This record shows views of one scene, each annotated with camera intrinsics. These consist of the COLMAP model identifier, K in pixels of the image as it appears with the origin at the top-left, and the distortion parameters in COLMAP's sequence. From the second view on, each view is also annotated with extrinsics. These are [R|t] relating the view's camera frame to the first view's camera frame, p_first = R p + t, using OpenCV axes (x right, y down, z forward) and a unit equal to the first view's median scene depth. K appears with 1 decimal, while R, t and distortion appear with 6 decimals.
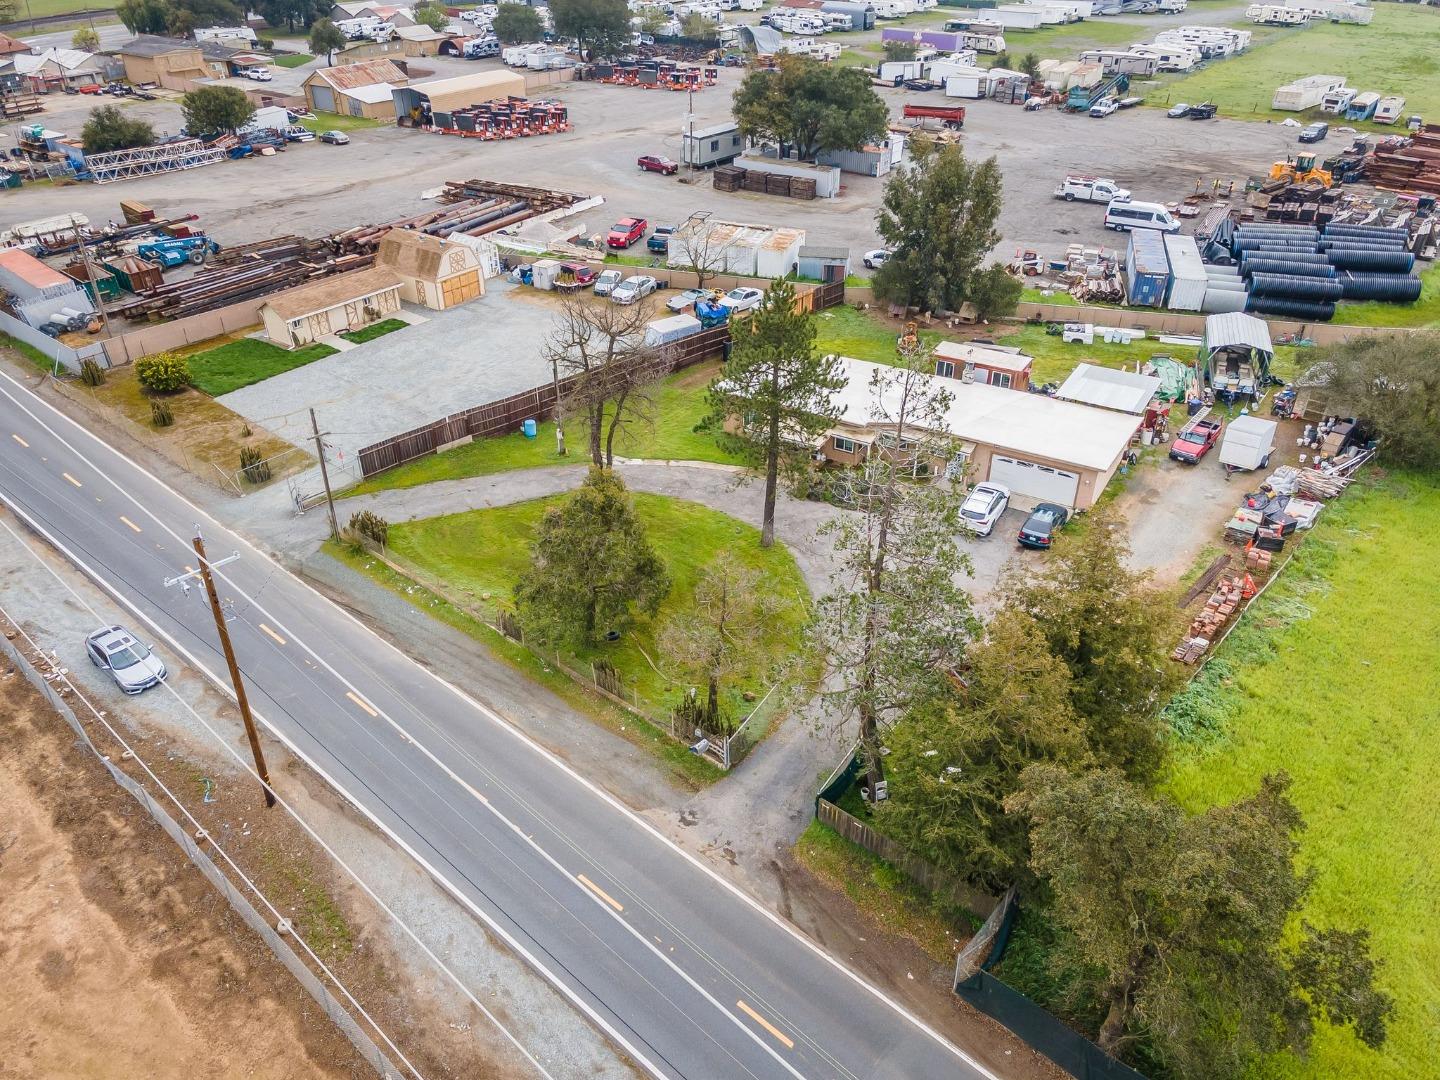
lens RADIAL K [[1057.8, 0, 719.6], [0, 1057.8, 524.1], [0, 0, 1]] dist [0.040666, 0.002955]
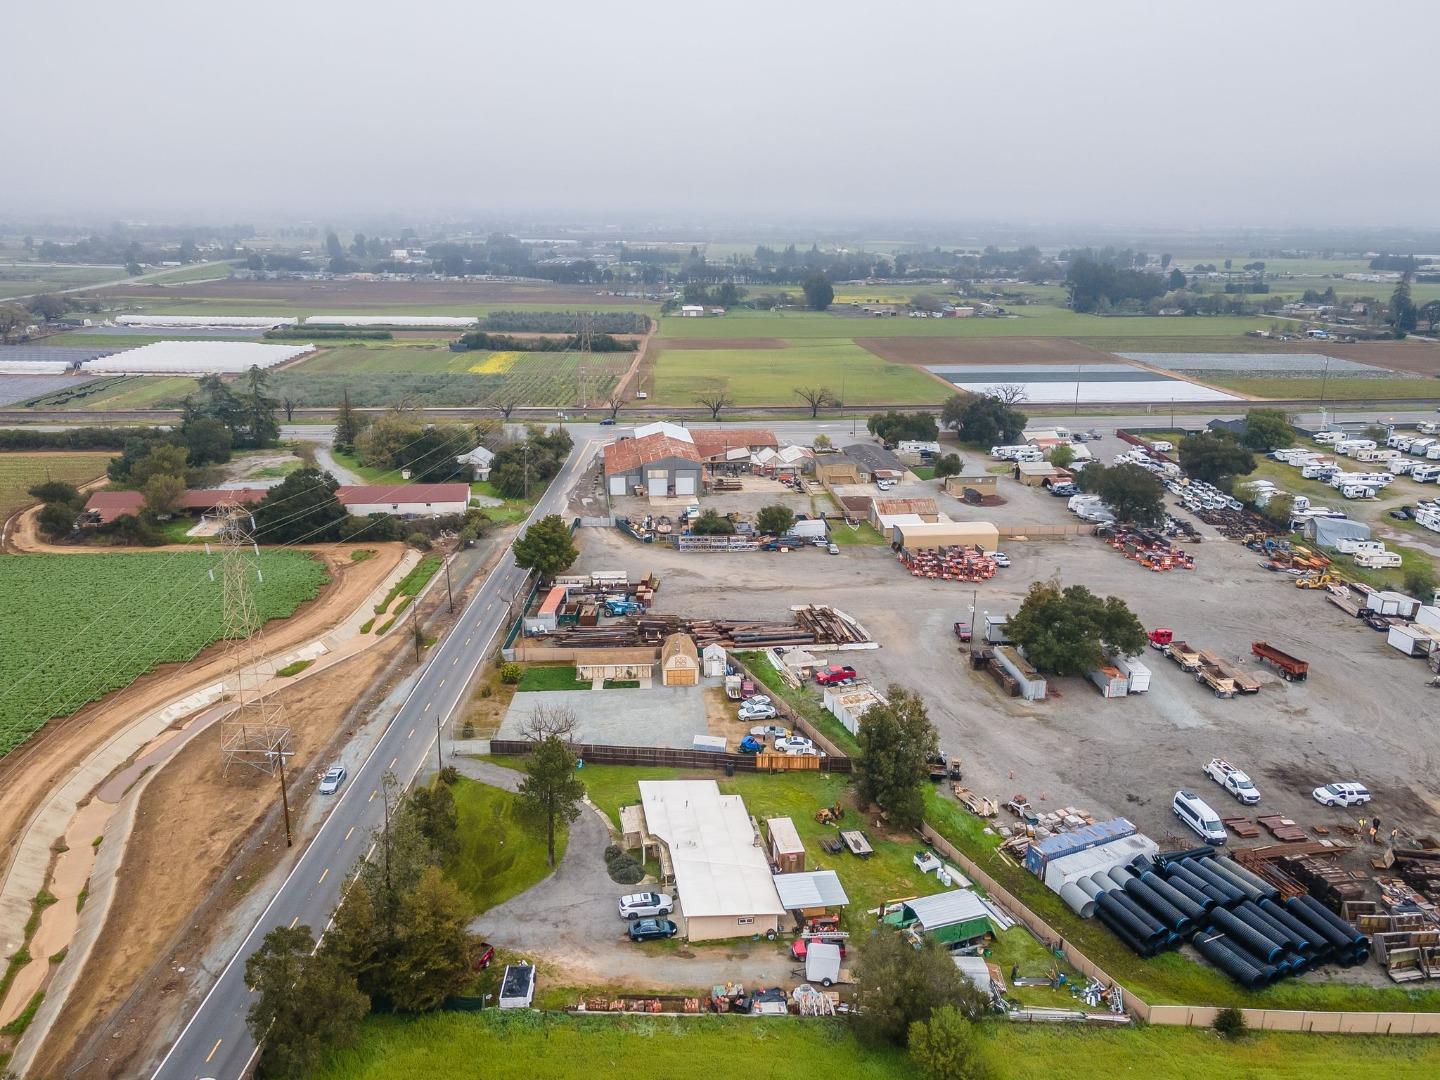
lens RADIAL K [[1066.9, 0, 720.0], [0, 1066.9, 540.0], [0, 0, 1]] dist [0.039296, 0.002150]
pose [[0.653595, 0.231788, -0.720478, 0.988112], [-0.404459, 0.911586, -0.073642, -0.325925], [0.639708, 0.339536, 0.689557, -0.210812]]
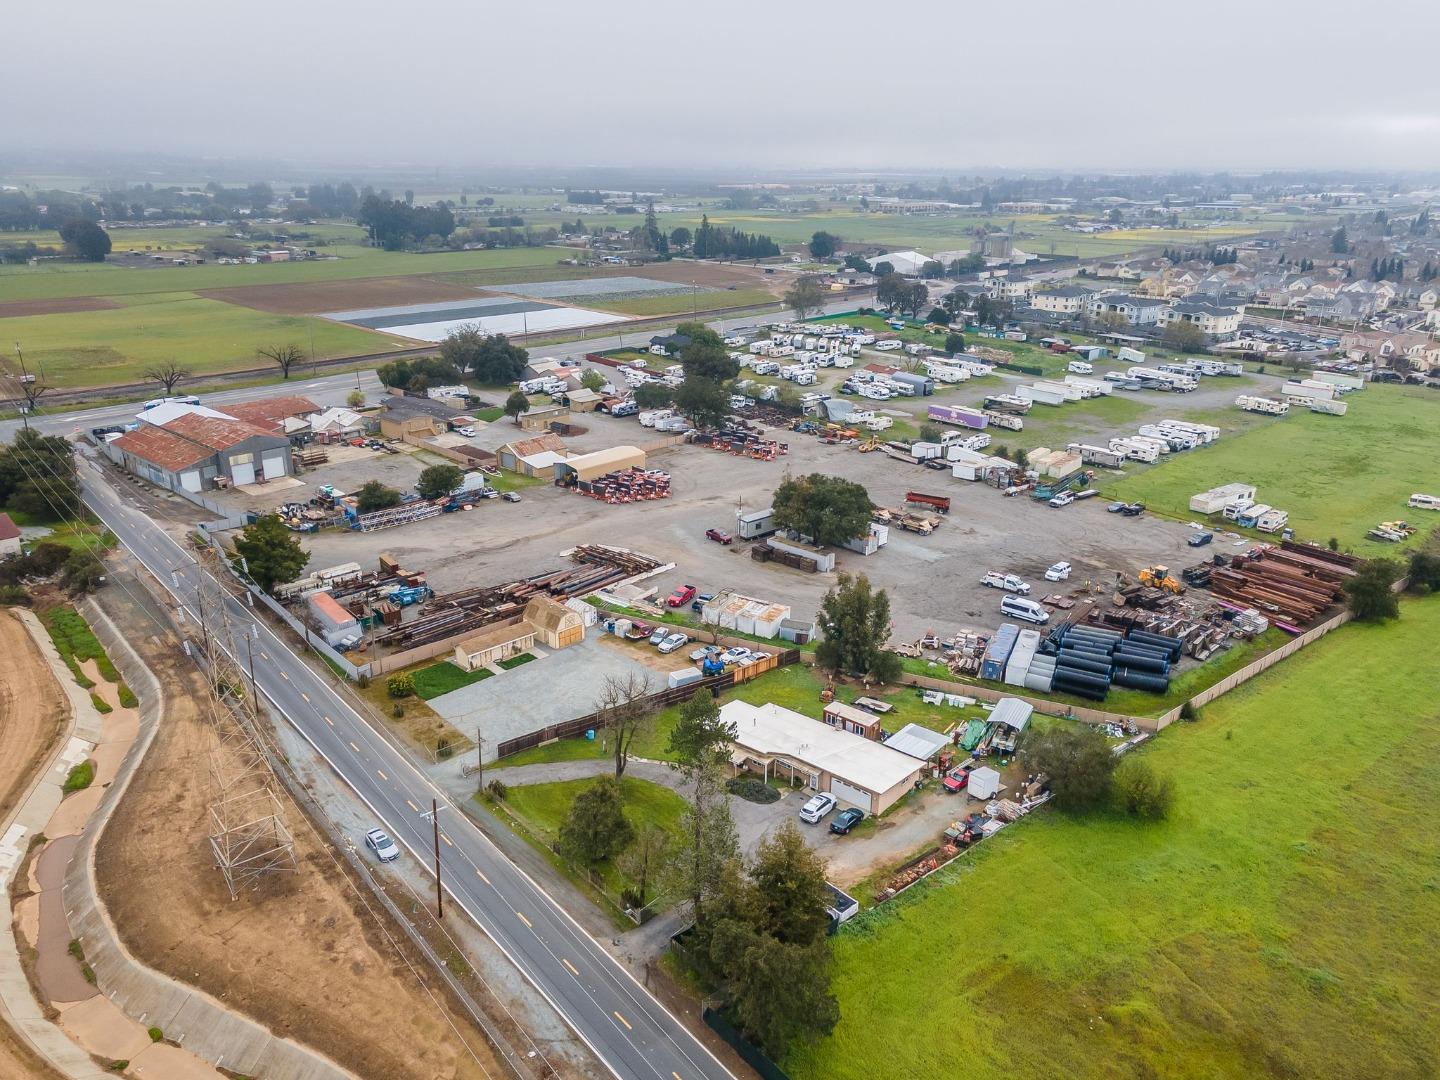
lens RADIAL K [[1066.9, 0, 720.0], [0, 1066.9, 540.0], [0, 0, 1]] dist [0.039296, 0.002150]
pose [[0.989199, 0.063857, -0.131937, 0.204133], [-0.089292, 0.976345, -0.196919, -0.060705], [0.116242, 0.206573, 0.971502, -0.641388]]
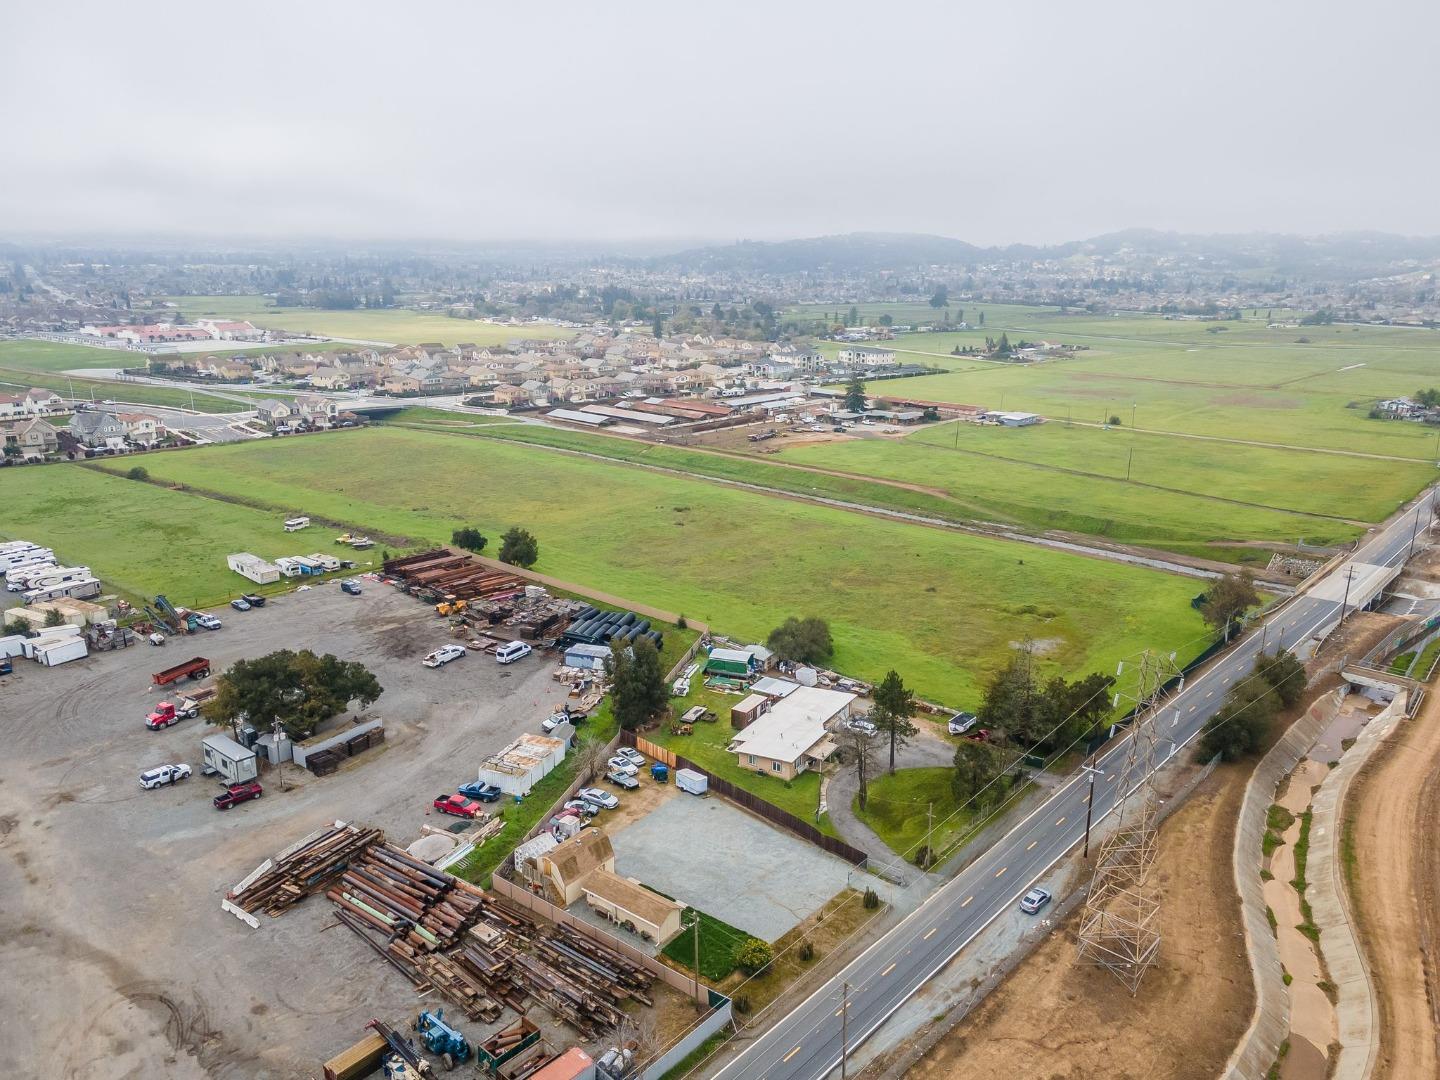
lens RADIAL K [[1066.9, 0, 720.0], [0, 1066.9, 540.0], [0, 0, 1]] dist [0.039296, 0.002150]
pose [[0.004650, -0.259762, 0.965662, -1.467757], [0.512574, 0.829784, 0.220743, -0.785552], [-0.858631, 0.493946, 0.137006, 0.489907]]
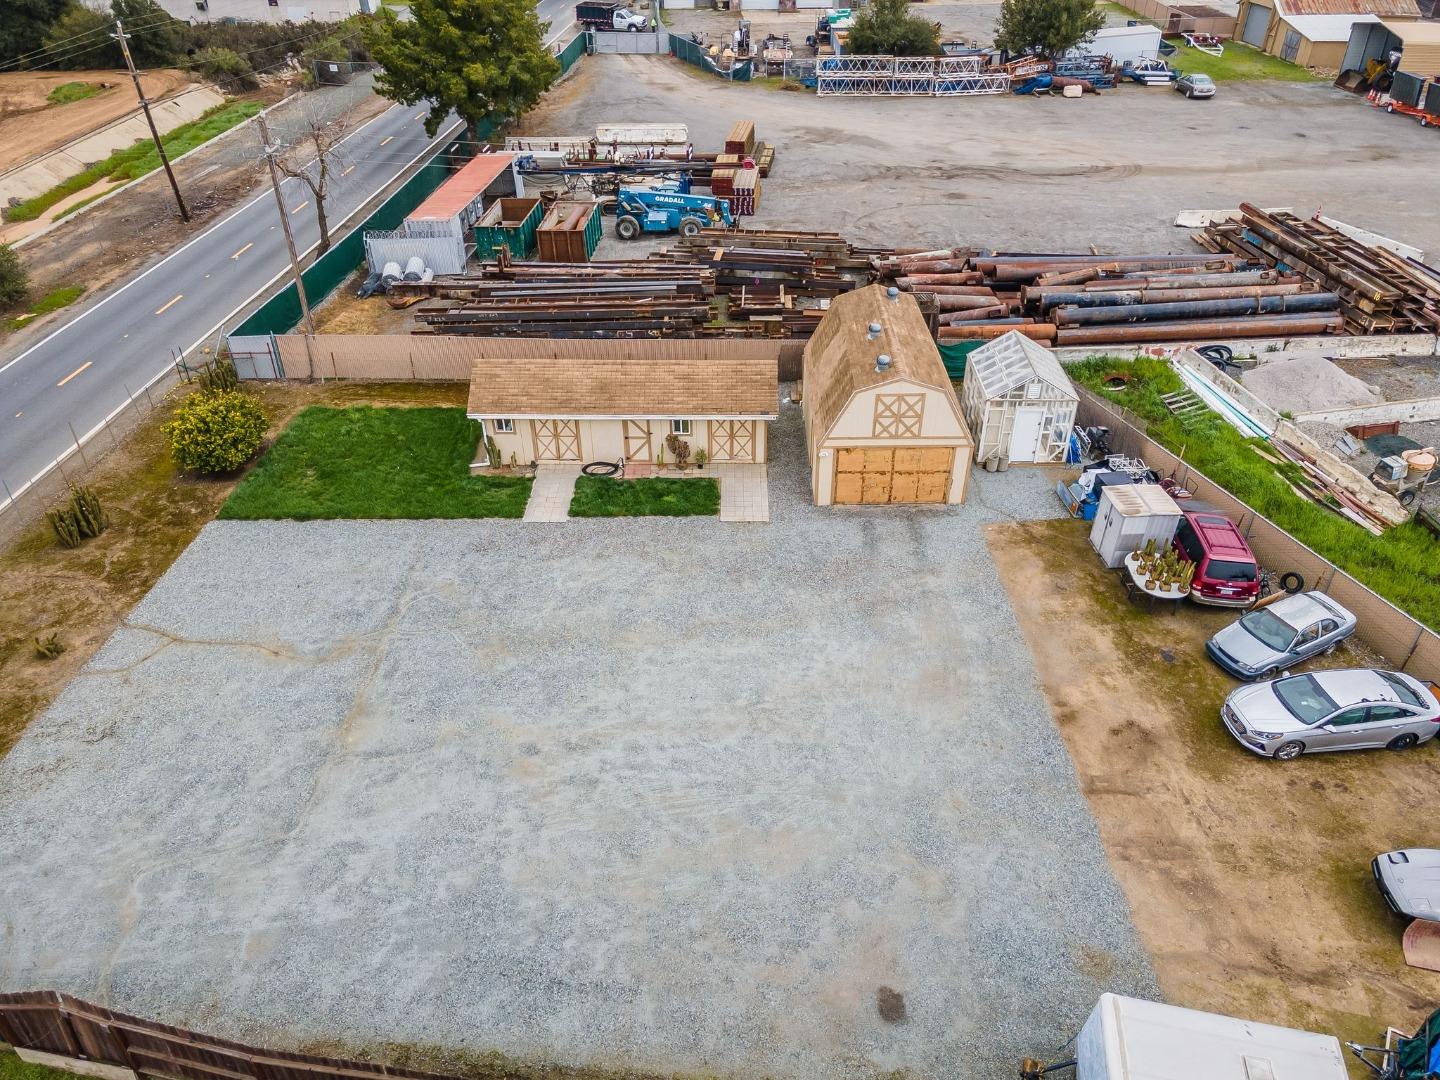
lens RADIAL K [[1057.8, 0, 719.6], [0, 1057.8, 524.1], [0, 0, 1]] dist [0.040666, 0.002955]
pose [[0.594805, 0.450914, -0.665495, -0.005716], [-0.417208, 0.880798, 0.223903, -0.272344], [0.687127, 0.144471, 0.712028, 0.681377]]
